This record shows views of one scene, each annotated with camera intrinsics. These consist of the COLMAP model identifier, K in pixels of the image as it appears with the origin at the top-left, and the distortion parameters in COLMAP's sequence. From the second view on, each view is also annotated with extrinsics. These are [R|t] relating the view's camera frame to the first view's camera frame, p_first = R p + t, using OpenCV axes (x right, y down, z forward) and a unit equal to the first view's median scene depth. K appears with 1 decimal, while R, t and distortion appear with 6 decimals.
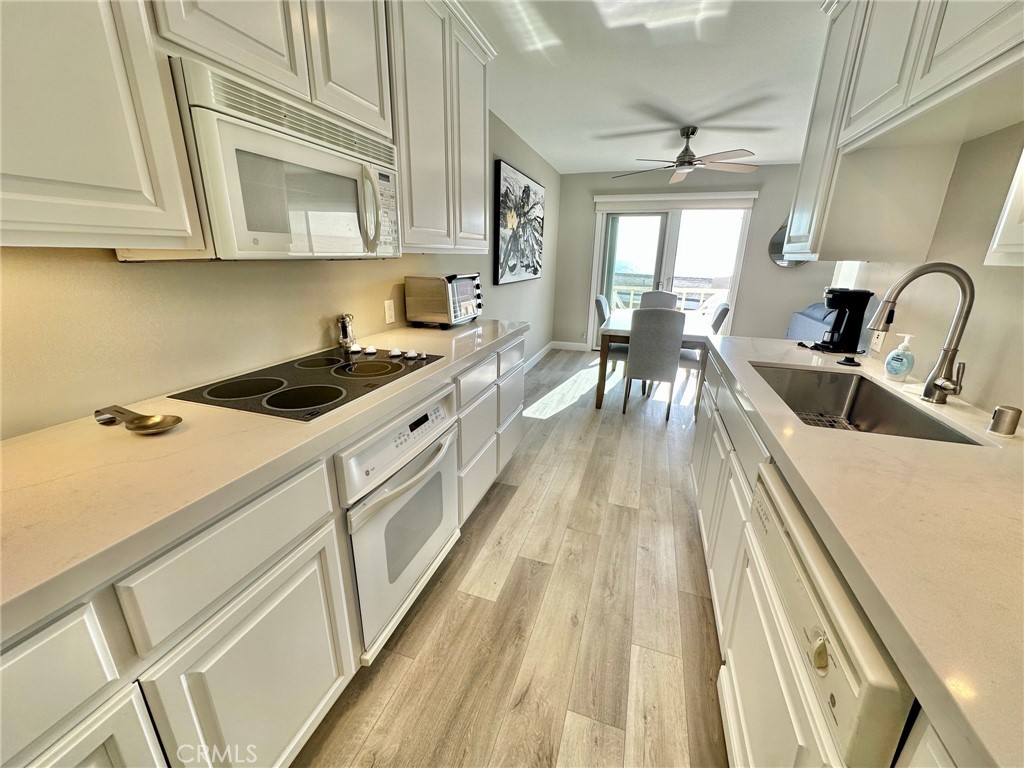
lens RADIAL K [[408.9, 0, 509.9], [0, 408.9, 383.1], [0, 0, 1]] dist [-0.000203, 0.000073]
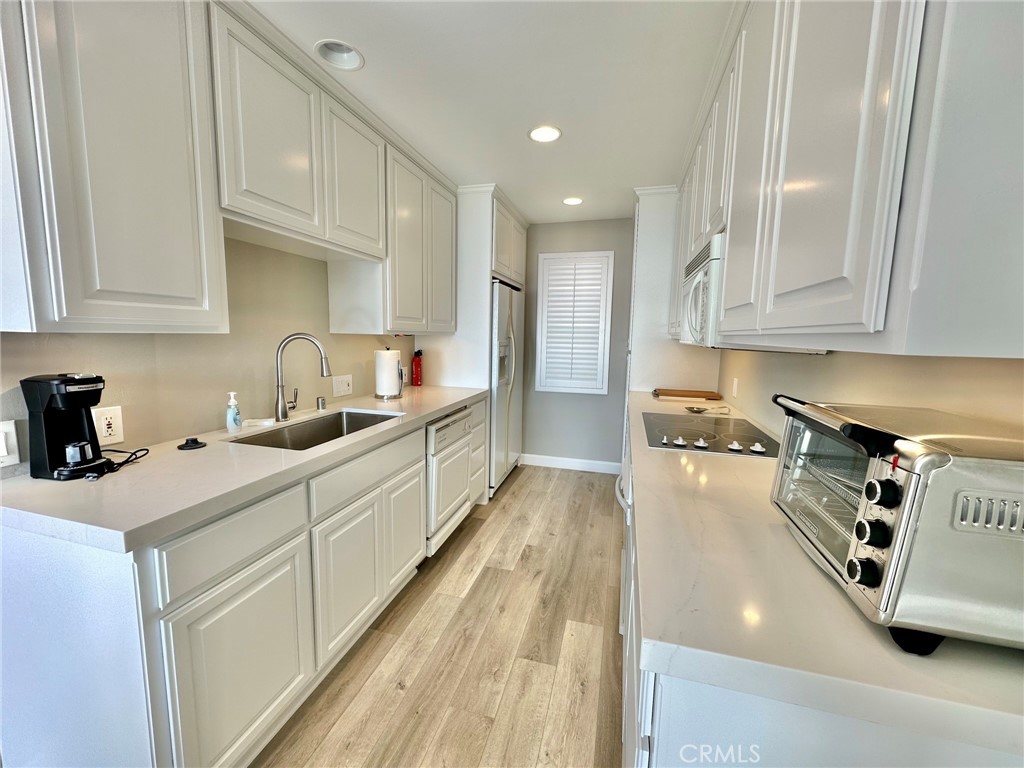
lens RADIAL K [[408.9, 0, 509.9], [0, 408.9, 383.1], [0, 0, 1]] dist [-0.000203, 0.000073]
pose [[-0.998009, -0.030150, -0.055395, 0.189870], [-0.050337, 0.909970, 0.411607, -0.498941], [0.037997, 0.413576, -0.909676, 1.571333]]
